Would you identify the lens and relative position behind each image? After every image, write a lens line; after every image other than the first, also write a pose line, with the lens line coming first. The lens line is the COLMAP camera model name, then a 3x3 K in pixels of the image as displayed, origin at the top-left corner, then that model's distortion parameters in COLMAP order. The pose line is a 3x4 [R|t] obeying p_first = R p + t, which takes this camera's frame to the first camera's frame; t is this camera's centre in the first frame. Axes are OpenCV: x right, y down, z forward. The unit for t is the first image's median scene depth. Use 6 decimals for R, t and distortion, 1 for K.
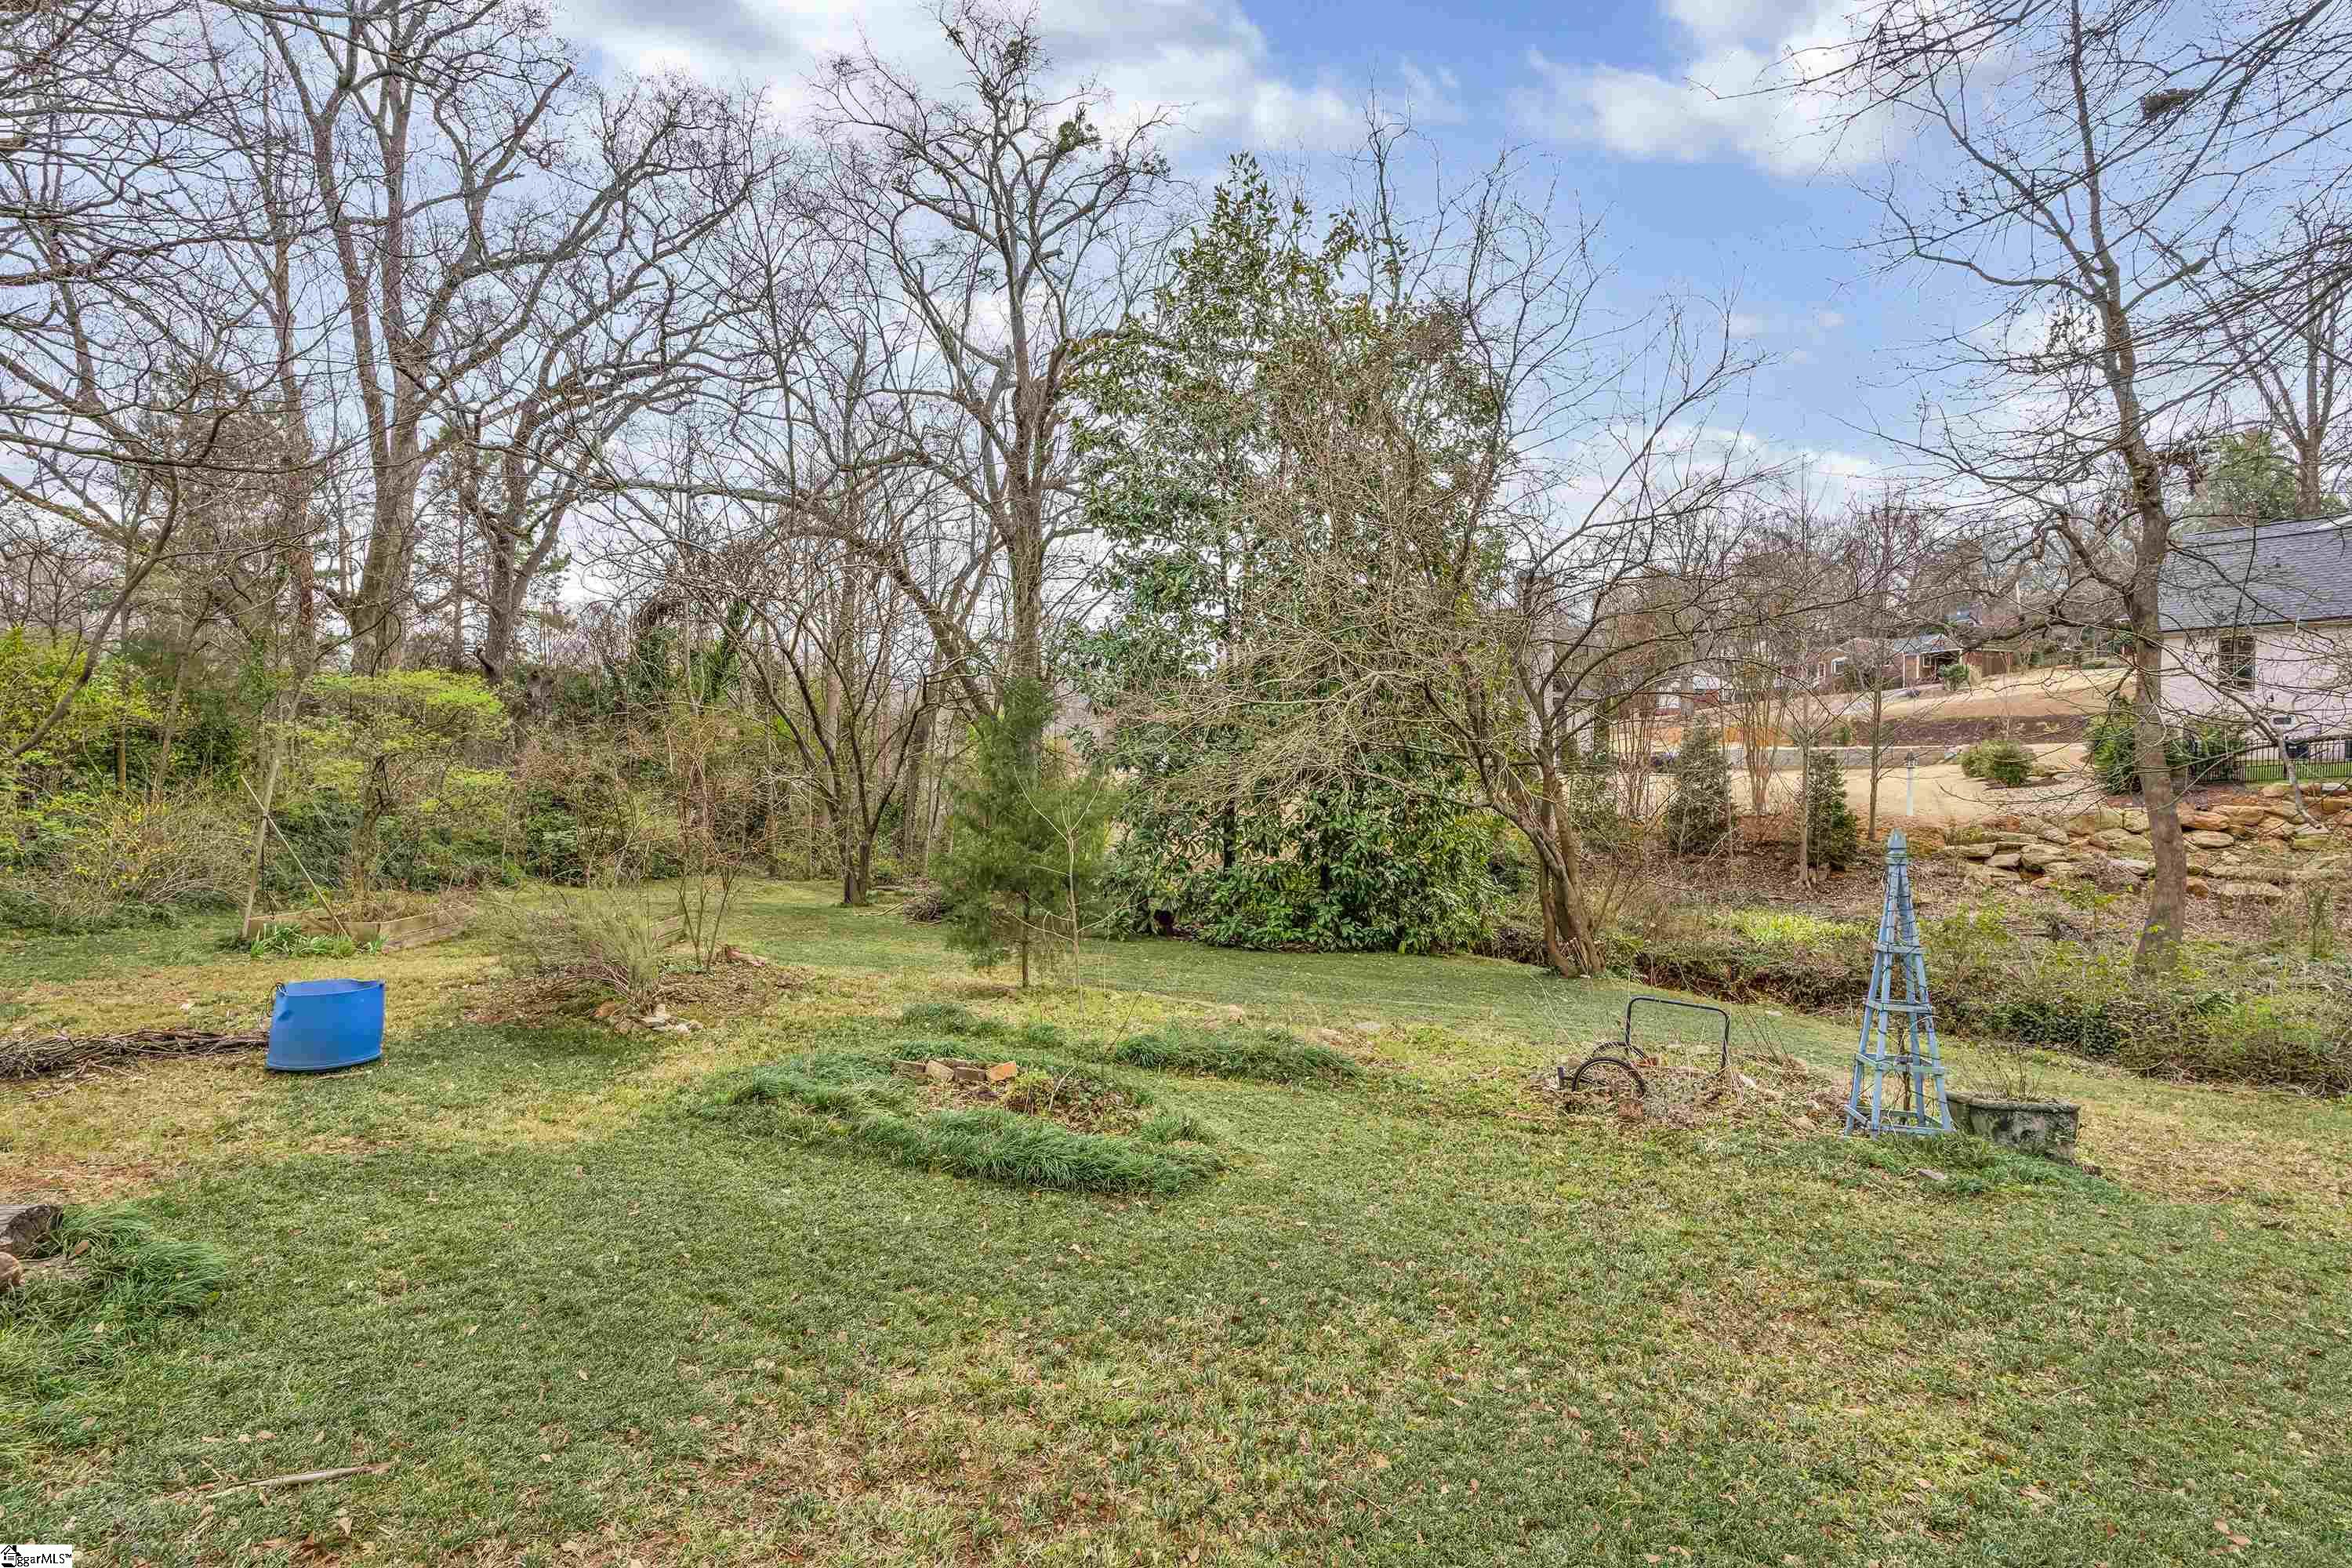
lens RADIAL K [[1032.1, 0, 1176.0], [0, 1032.1, 784.0], [0, 0, 1]] dist [-0.000288, 0.000097]
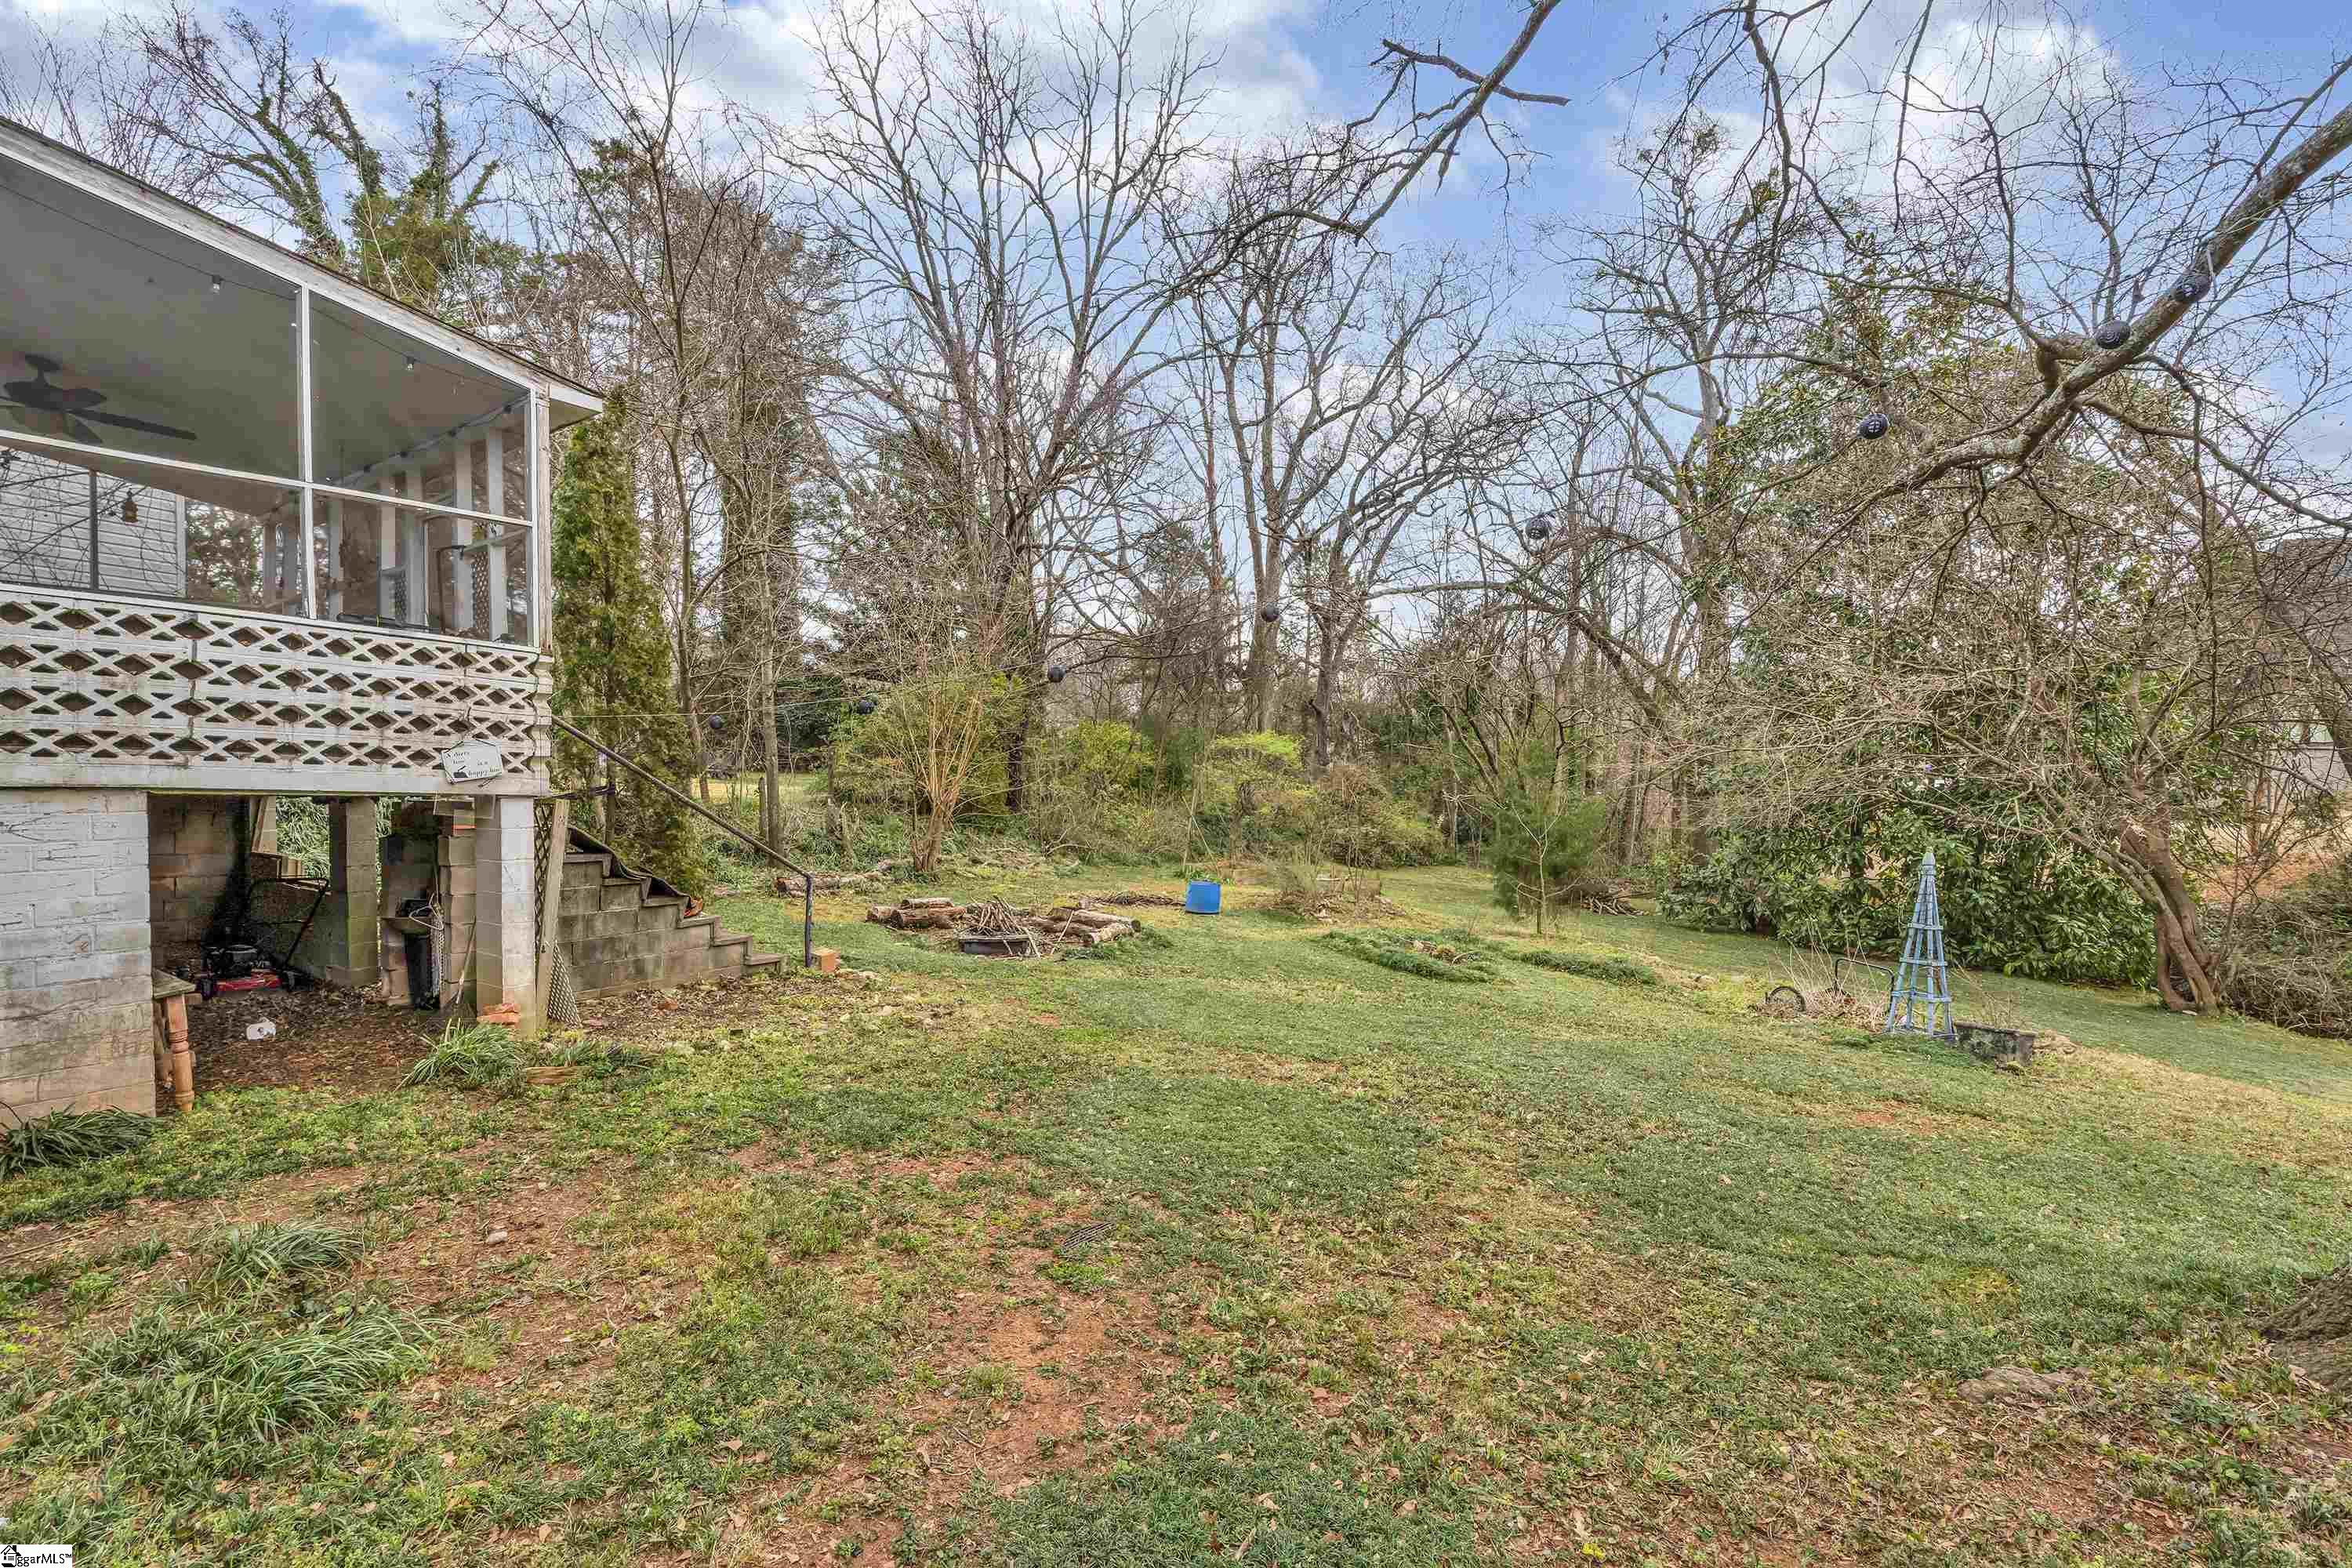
lens RADIAL K [[1032.1, 0, 1176.0], [0, 1032.1, 784.0], [0, 0, 1]] dist [-0.000288, 0.000097]
pose [[0.732314, 0.006793, -0.680933, 0.168289], [-0.011202, 0.999935, -0.002072, -0.009158], [0.680874, 0.009145, 0.732343, -0.179238]]
